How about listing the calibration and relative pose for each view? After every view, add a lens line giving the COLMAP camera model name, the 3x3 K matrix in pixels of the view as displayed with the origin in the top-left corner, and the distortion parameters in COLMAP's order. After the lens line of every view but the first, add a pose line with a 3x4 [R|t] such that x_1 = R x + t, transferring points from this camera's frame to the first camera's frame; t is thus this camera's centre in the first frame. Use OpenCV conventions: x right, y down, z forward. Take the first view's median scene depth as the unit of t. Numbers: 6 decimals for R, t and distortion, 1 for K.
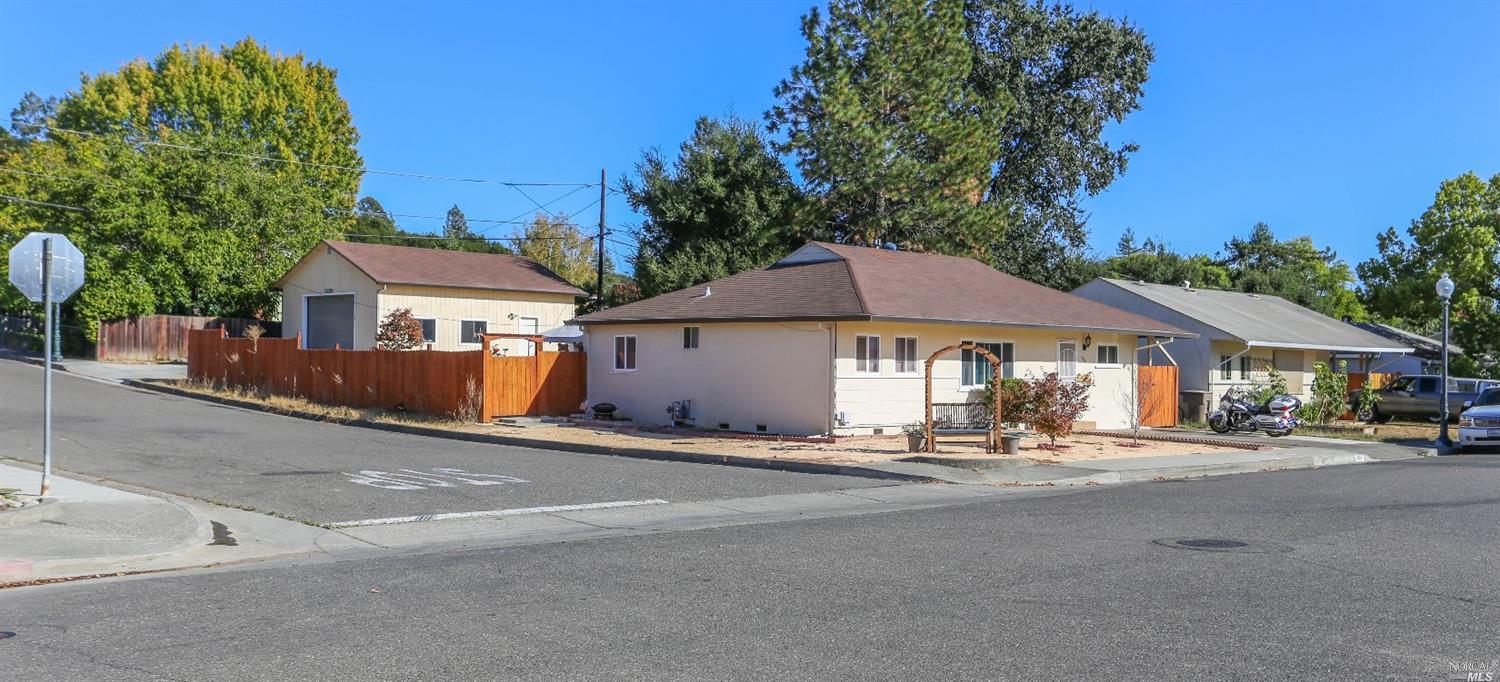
lens RADIAL K [[1344.4, 0, 750.0], [0, 1344.4, 341.0], [0, 0, 1]] dist [0.013832, 0.007985]
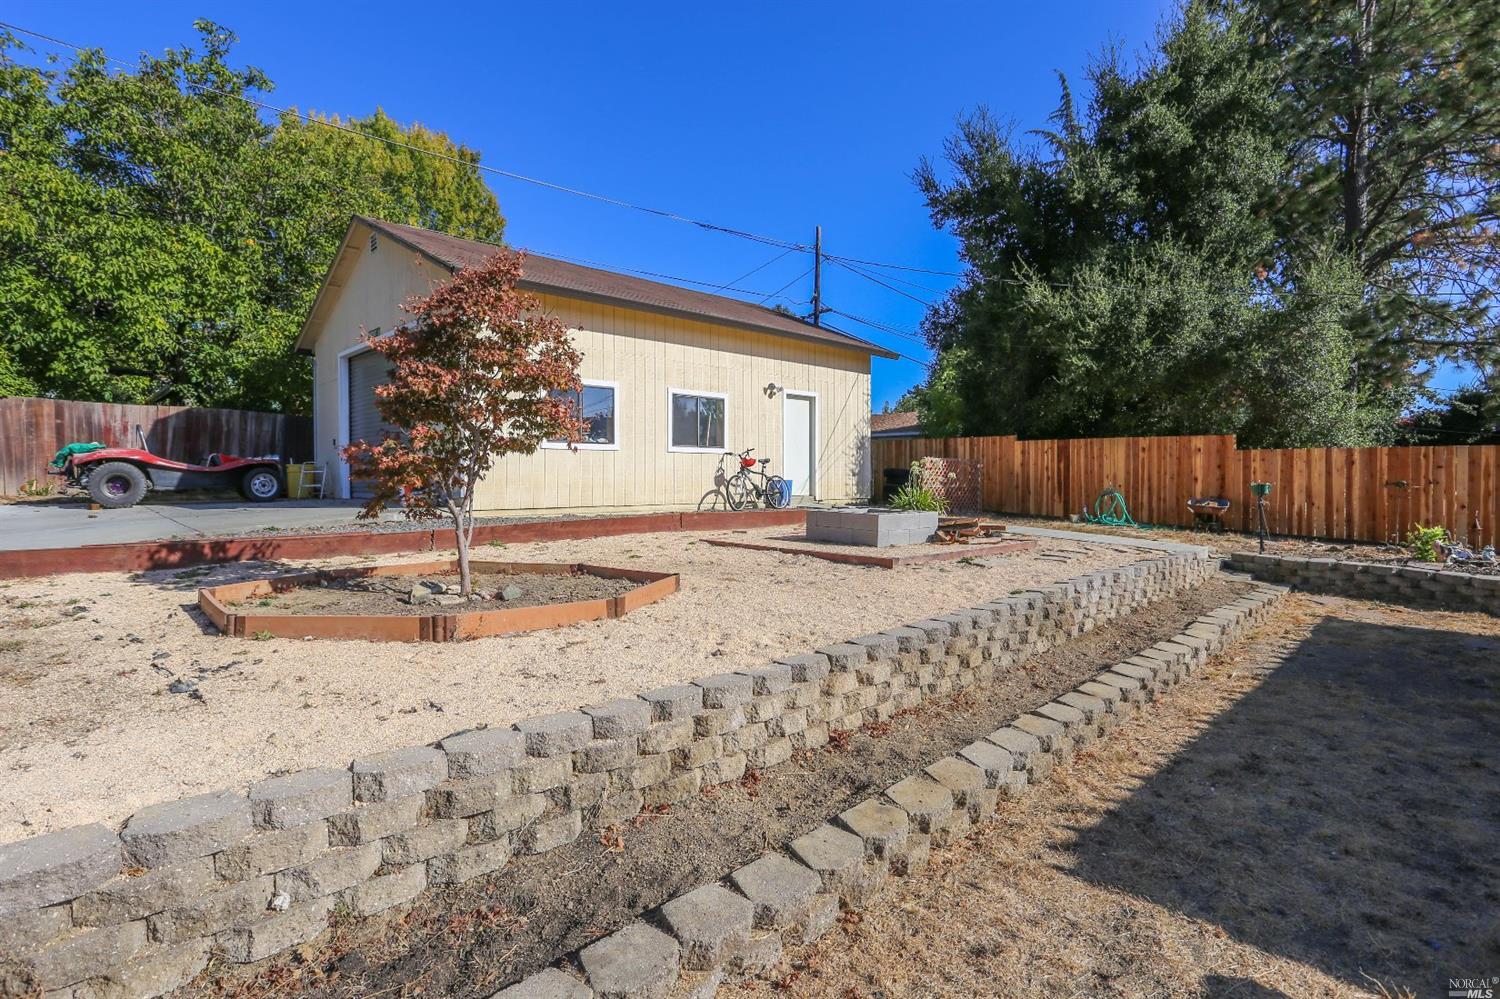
lens RADIAL K [[734.4, 0, 750.0], [0, 734.4, 499.5], [0, 0, 1]] dist [-0.049525, 0.000547]
pose [[0.999831, -0.008790, -0.016147, -0.165116], [0.009527, 0.998890, 0.046137, 0.006806], [0.015723, -0.046283, 0.998805, 0.680997]]
